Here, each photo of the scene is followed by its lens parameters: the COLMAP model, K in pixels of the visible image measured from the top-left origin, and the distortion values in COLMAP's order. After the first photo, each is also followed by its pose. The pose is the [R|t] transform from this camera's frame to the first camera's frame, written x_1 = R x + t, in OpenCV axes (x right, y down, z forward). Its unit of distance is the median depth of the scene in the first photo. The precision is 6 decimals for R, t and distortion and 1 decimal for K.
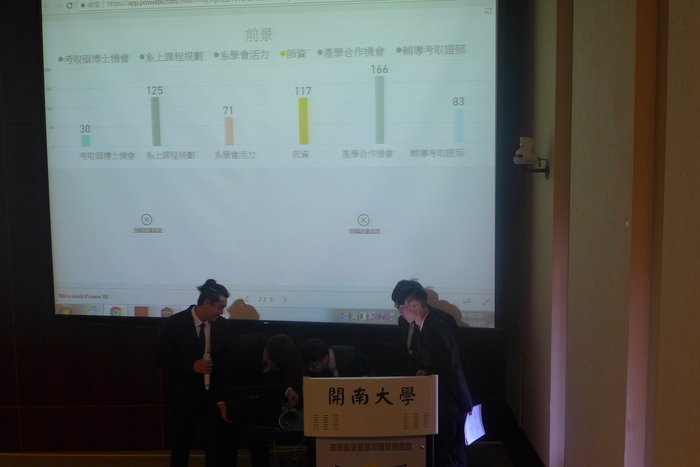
lens RADIAL K [[1025.8, 0, 343.6], [0, 1025.8, 223.5], [0, 0, 1]] dist [-0.014874, 0.000000]
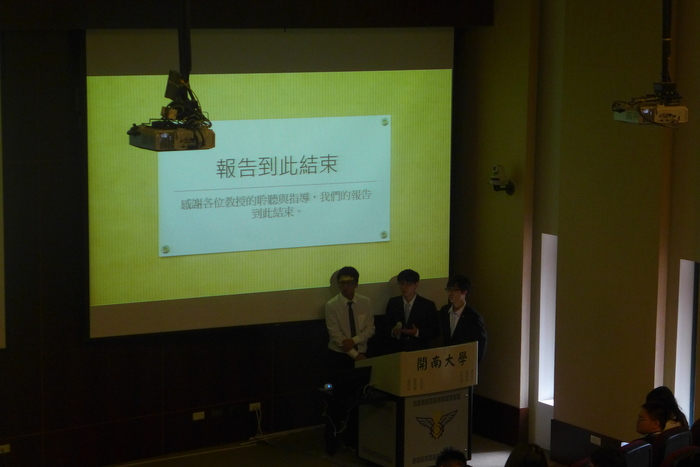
lens RADIAL K [[1721.1, 0, 344.9], [0, 1721.1, 229.0], [0, 0, 1]] dist [0.265237, 0.000000]
pose [[0.826532, -0.062353, 0.559425, -1.349938], [0.053319, 0.998050, 0.032465, -0.089441], [-0.560358, 0.002995, 0.828245, -0.833089]]
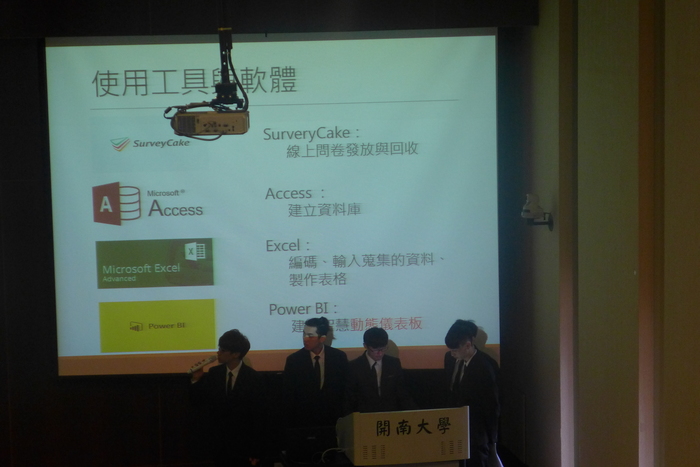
lens RADIAL K [[1848.9, 0, 336.2], [0, 1848.9, 236.5], [0, 0, 1]] dist [0.270659, 0.000000]
pose [[0.986074, -0.029768, 0.163621, -0.386538], [0.030783, 0.999519, -0.003673, -0.038702], [-0.163433, 0.008659, 0.986516, -1.020719]]
